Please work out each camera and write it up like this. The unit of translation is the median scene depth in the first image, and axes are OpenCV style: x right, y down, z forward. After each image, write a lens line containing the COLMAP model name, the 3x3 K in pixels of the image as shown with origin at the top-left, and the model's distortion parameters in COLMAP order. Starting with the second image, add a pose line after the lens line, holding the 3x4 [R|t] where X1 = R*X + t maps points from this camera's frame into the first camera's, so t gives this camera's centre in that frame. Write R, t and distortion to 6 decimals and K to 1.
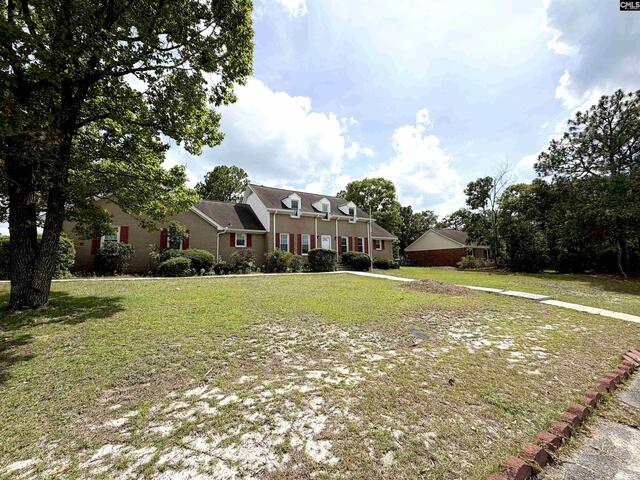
lens RADIAL K [[257.6, 0, 320.0], [0, 257.6, 240.0], [0, 0, 1]] dist [-0.000529, -0.000328]
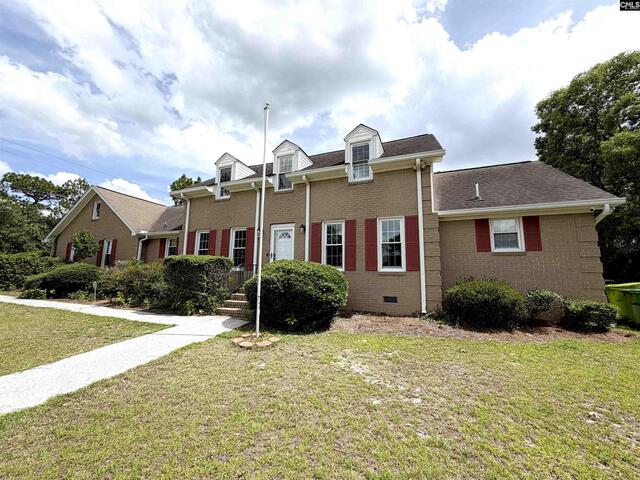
lens RADIAL K [[257.6, 0, 320.0], [0, 257.6, 240.0], [0, 0, 1]] dist [-0.000529, -0.000328]
pose [[0.592950, -0.075919, -0.801652, -0.167239], [0.062806, 0.996873, -0.047952, 0.010371], [0.802786, -0.021915, 0.595864, 0.556285]]
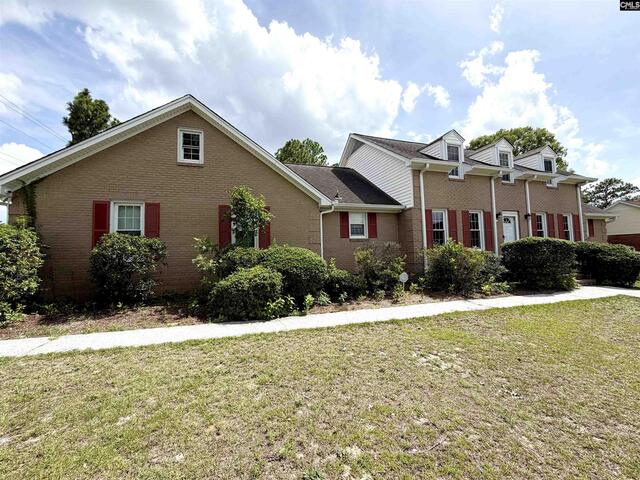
lens RADIAL K [[257.6, 0, 320.0], [0, 257.6, 240.0], [0, 0, 1]] dist [-0.000529, -0.000328]
pose [[0.971344, -0.018780, -0.236937, -0.273386], [0.029735, 0.998643, 0.042745, 0.005670], [0.235812, -0.048566, 0.970584, 0.492553]]
